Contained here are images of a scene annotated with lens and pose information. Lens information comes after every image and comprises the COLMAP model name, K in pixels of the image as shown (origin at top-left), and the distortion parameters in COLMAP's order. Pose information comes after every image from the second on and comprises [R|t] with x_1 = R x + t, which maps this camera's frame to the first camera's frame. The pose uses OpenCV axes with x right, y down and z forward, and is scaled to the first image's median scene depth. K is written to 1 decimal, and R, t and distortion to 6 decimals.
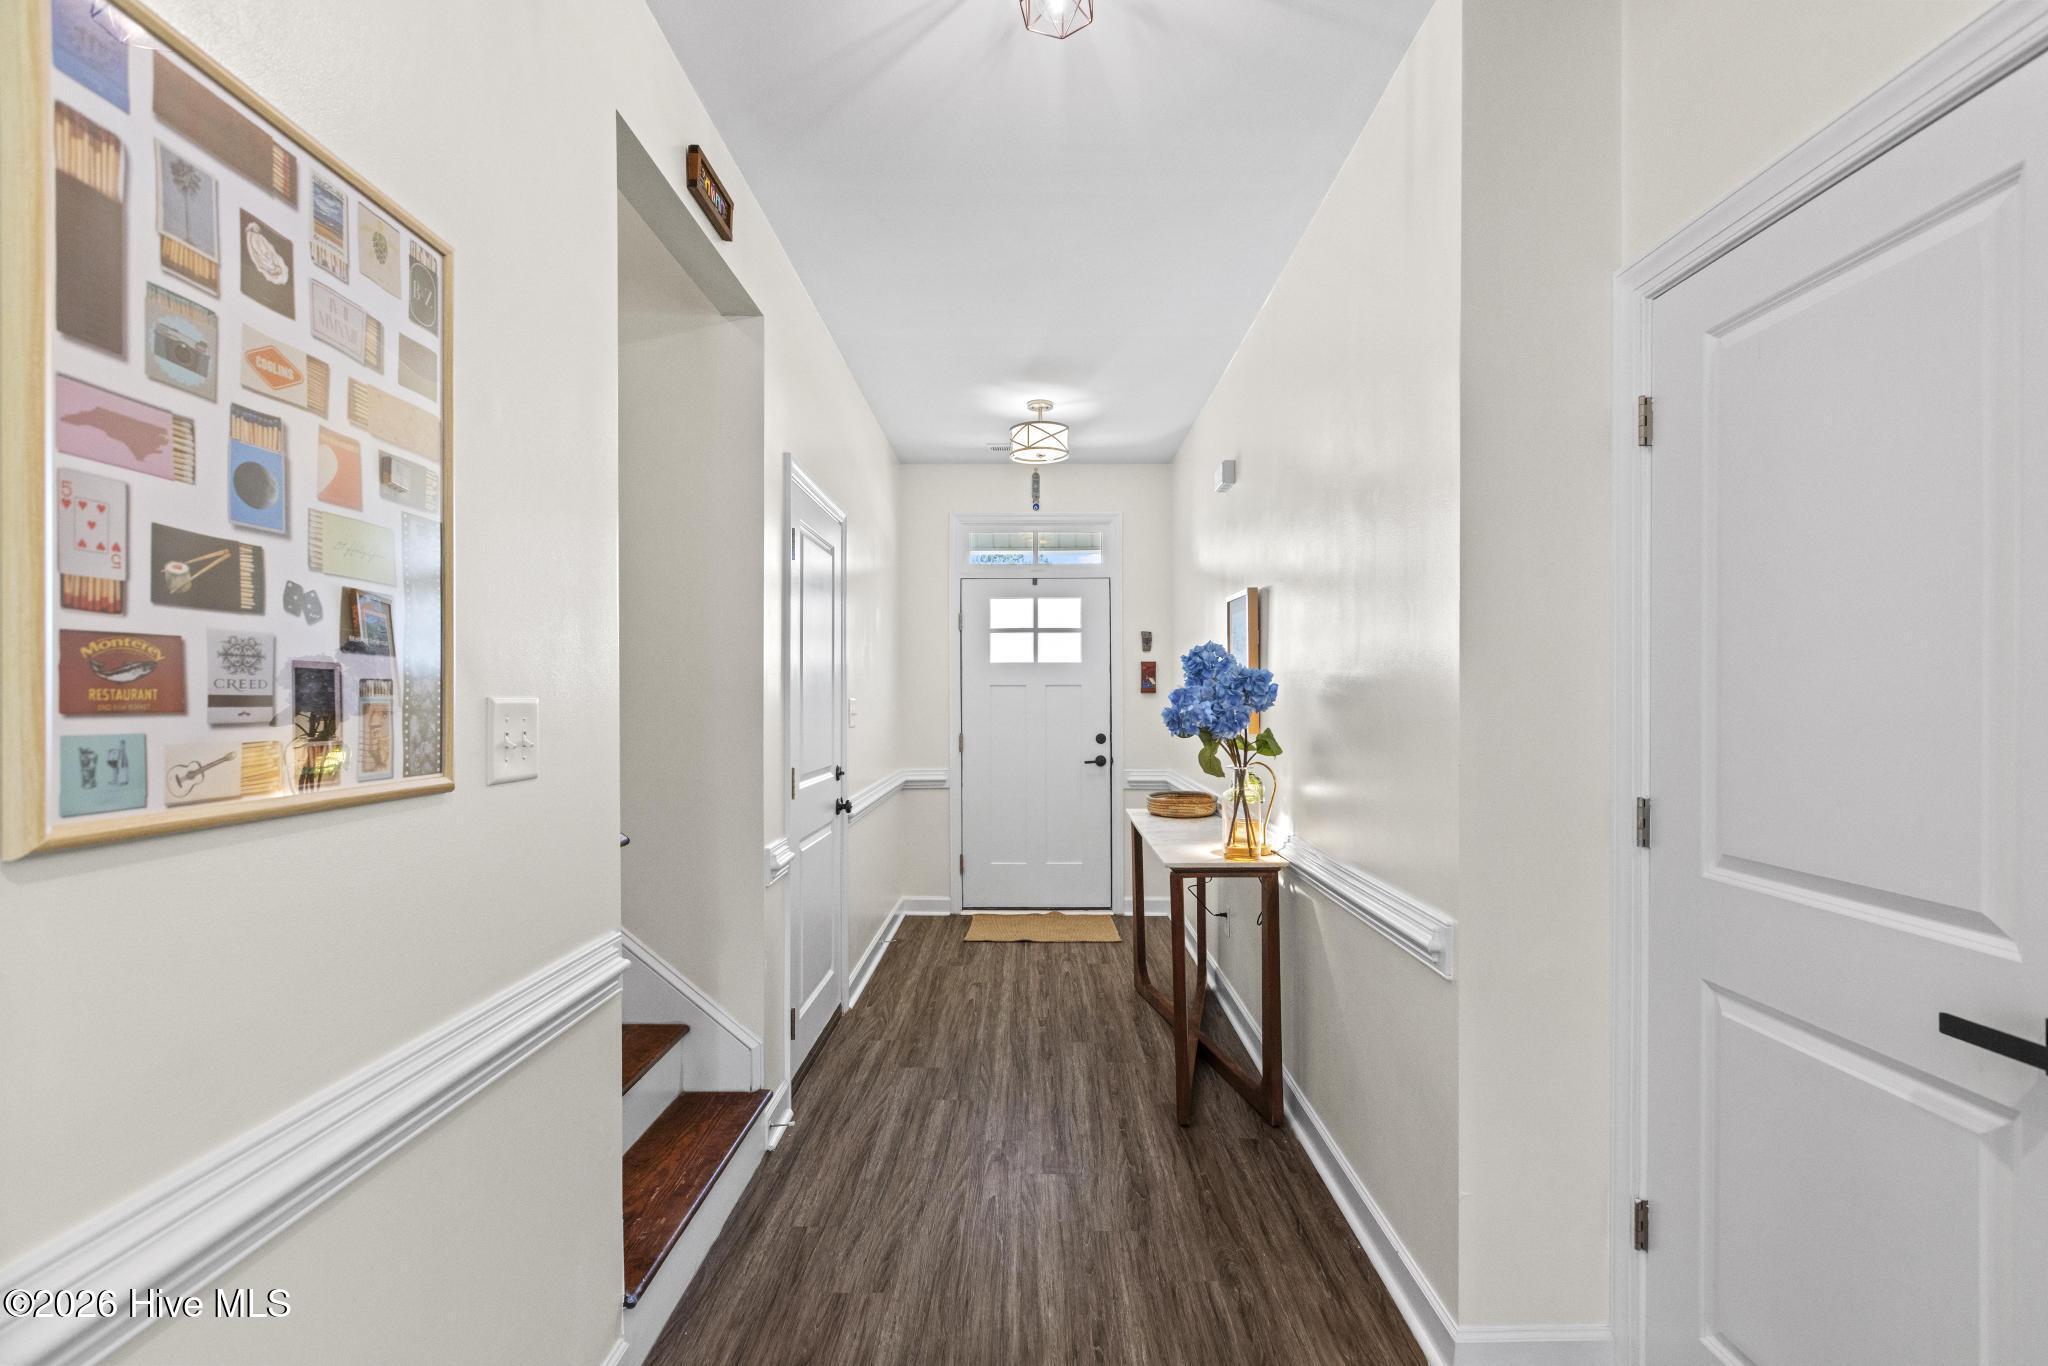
lens RADIAL K [[920.0, 0, 1022.2], [0, 920.0, 696.4], [0, 0, 1]] dist [0.000214, 0.000191]
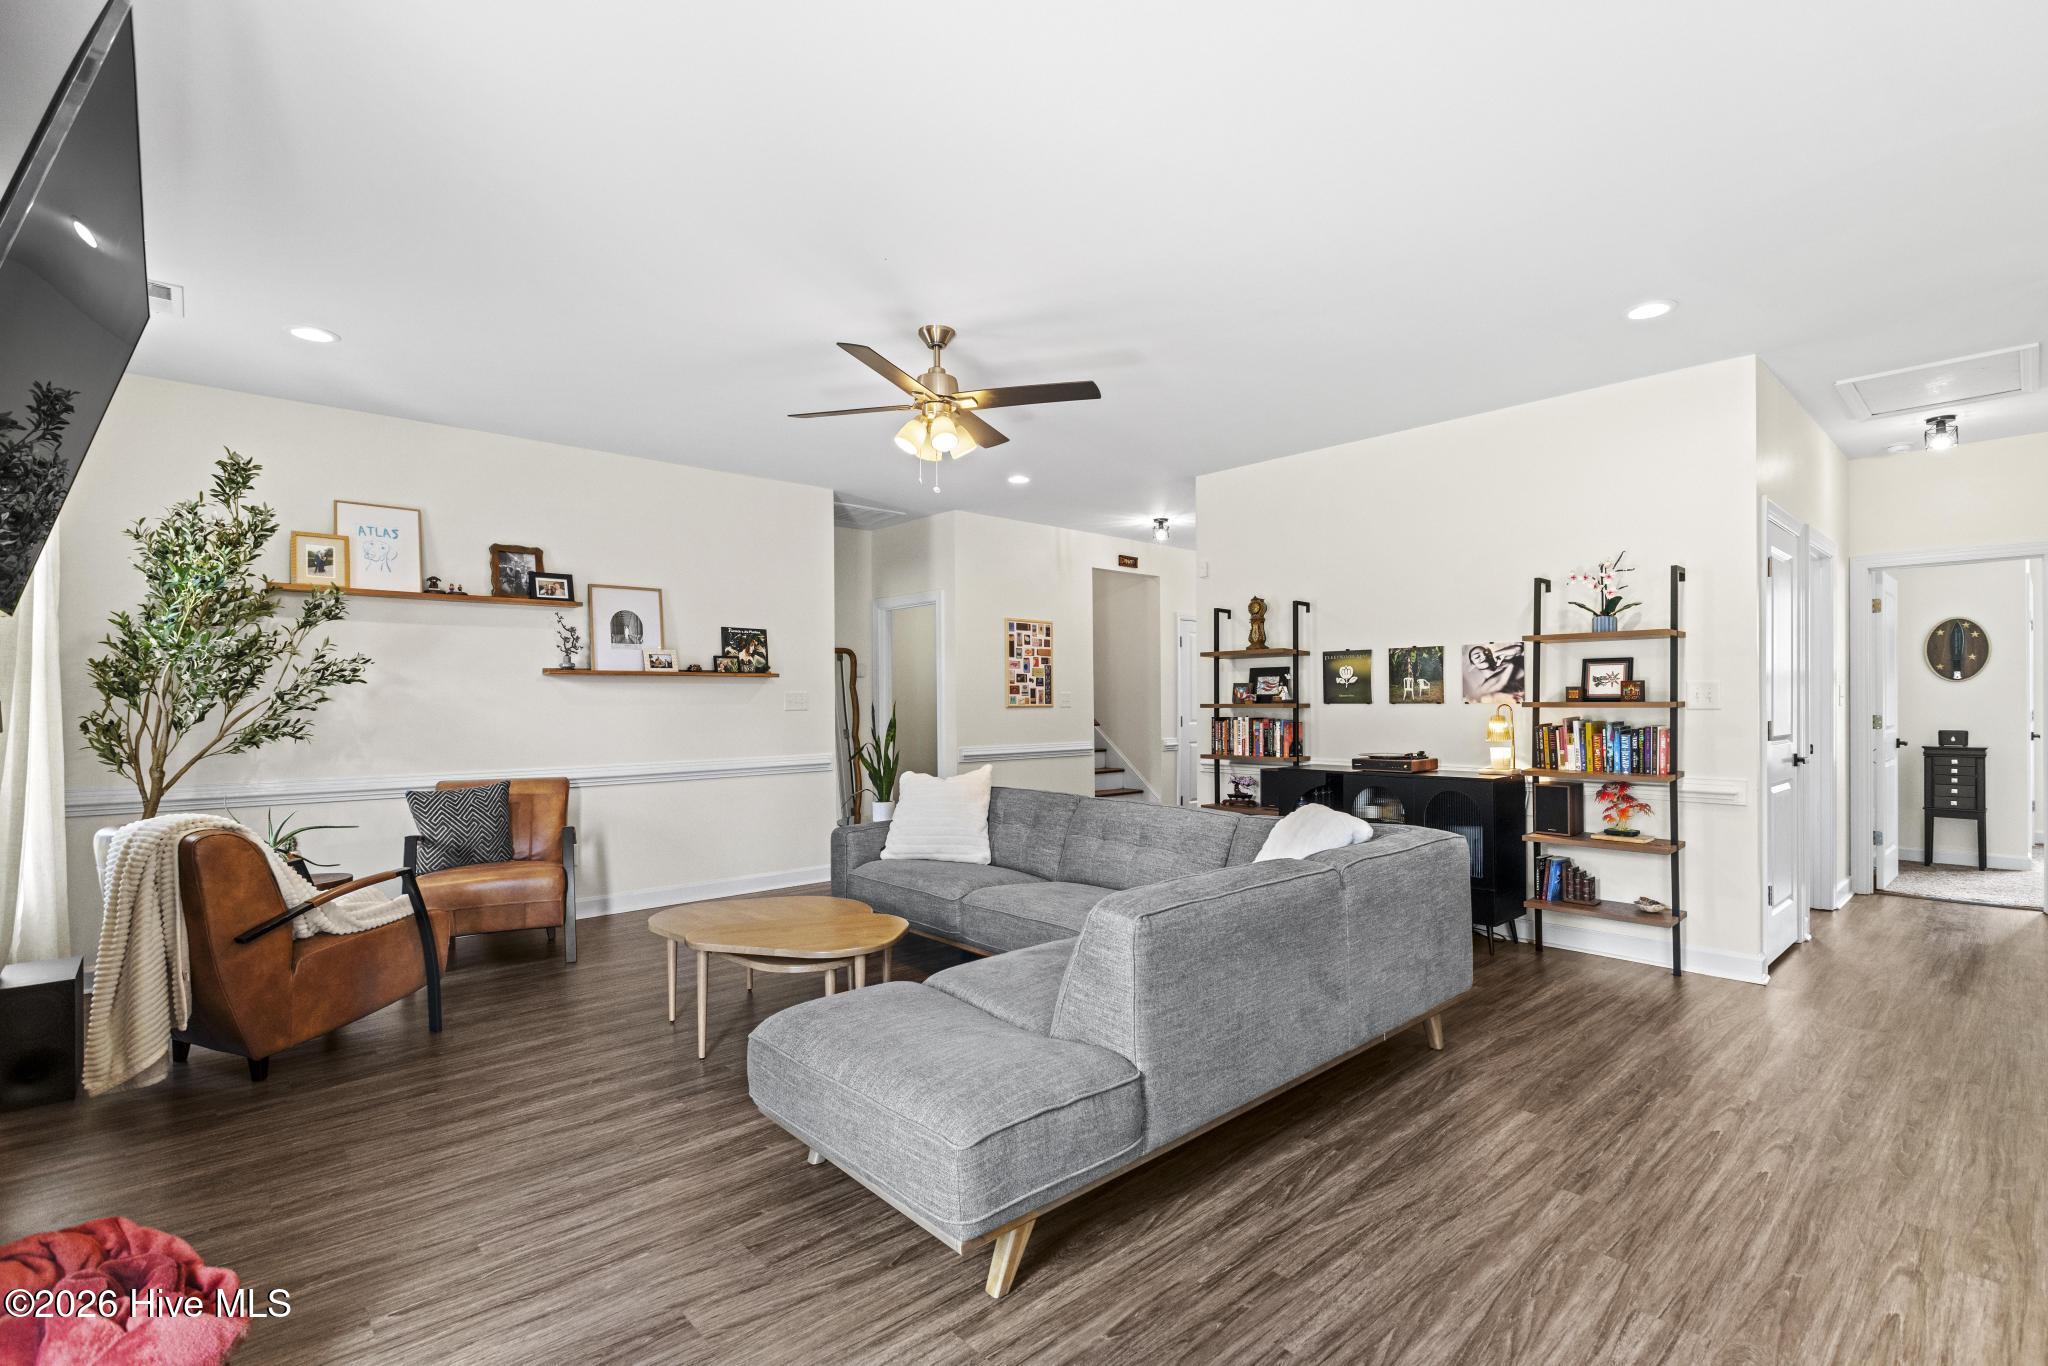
lens RADIAL K [[946.5, 0, 1032.8], [0, 946.5, 691.8], [0, 0, 1]] dist [-0.001726, -0.000228]
pose [[0.684859, -0.007993, -0.728632, 5.590381], [0.005036, 0.999968, -0.006235, 0.052411], [0.728658, 0.000601, 0.684877, -4.949584]]
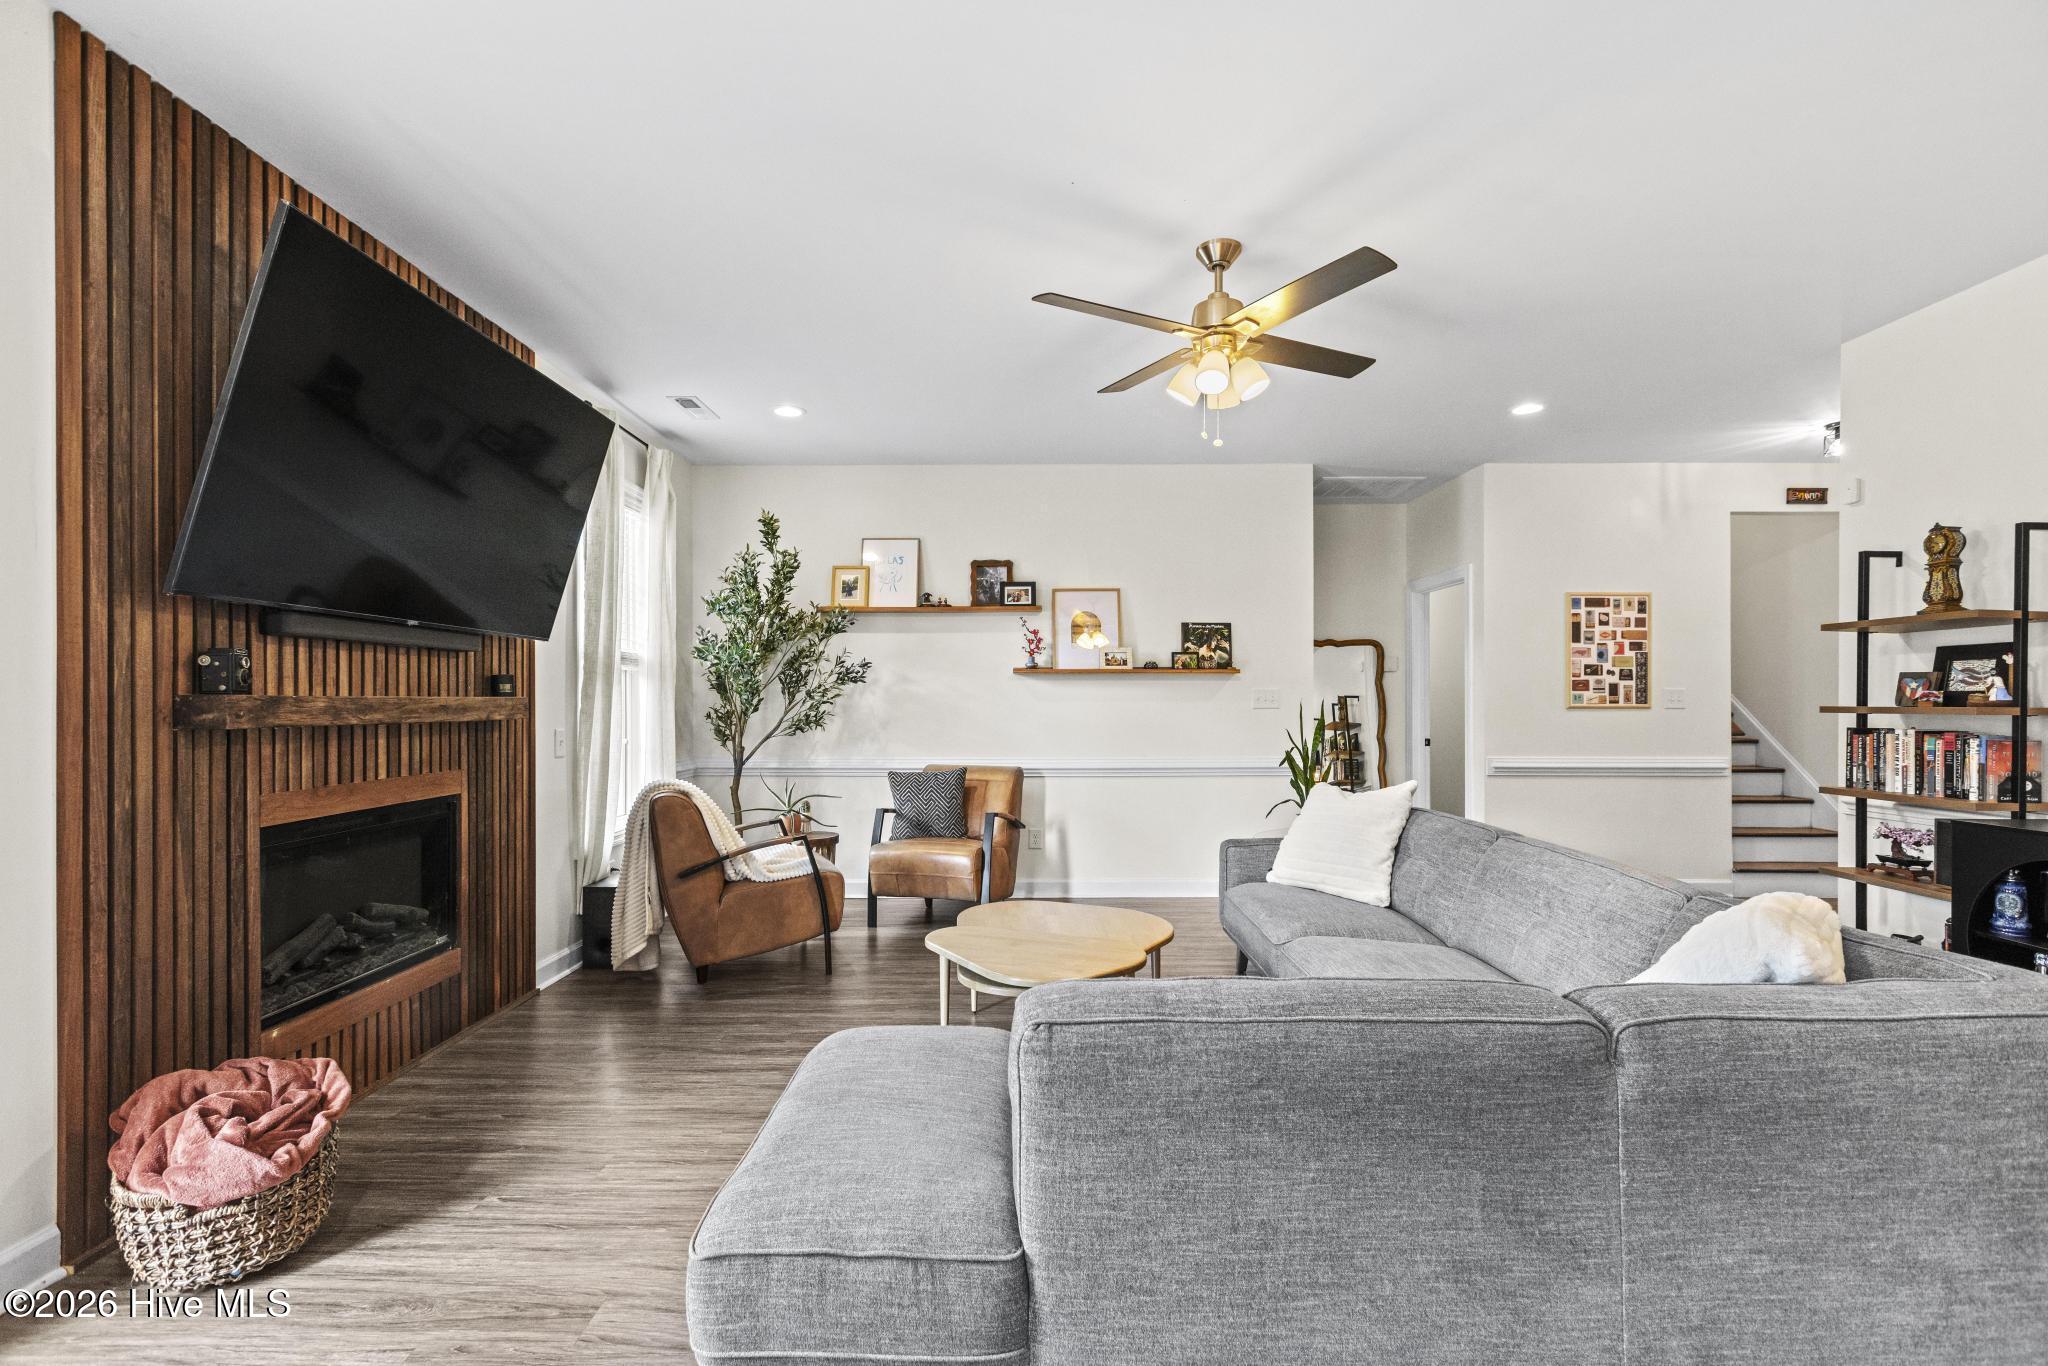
lens RADIAL K [[920.0, 0, 1022.2], [0, 920.0, 696.4], [0, 0, 1]] dist [0.000214, 0.000191]
pose [[0.005318, -0.000475, -0.999986, 5.591652], [0.001694, 0.999998, -0.000466, 0.053787], [0.999984, -0.001691, 0.005319, -3.084030]]
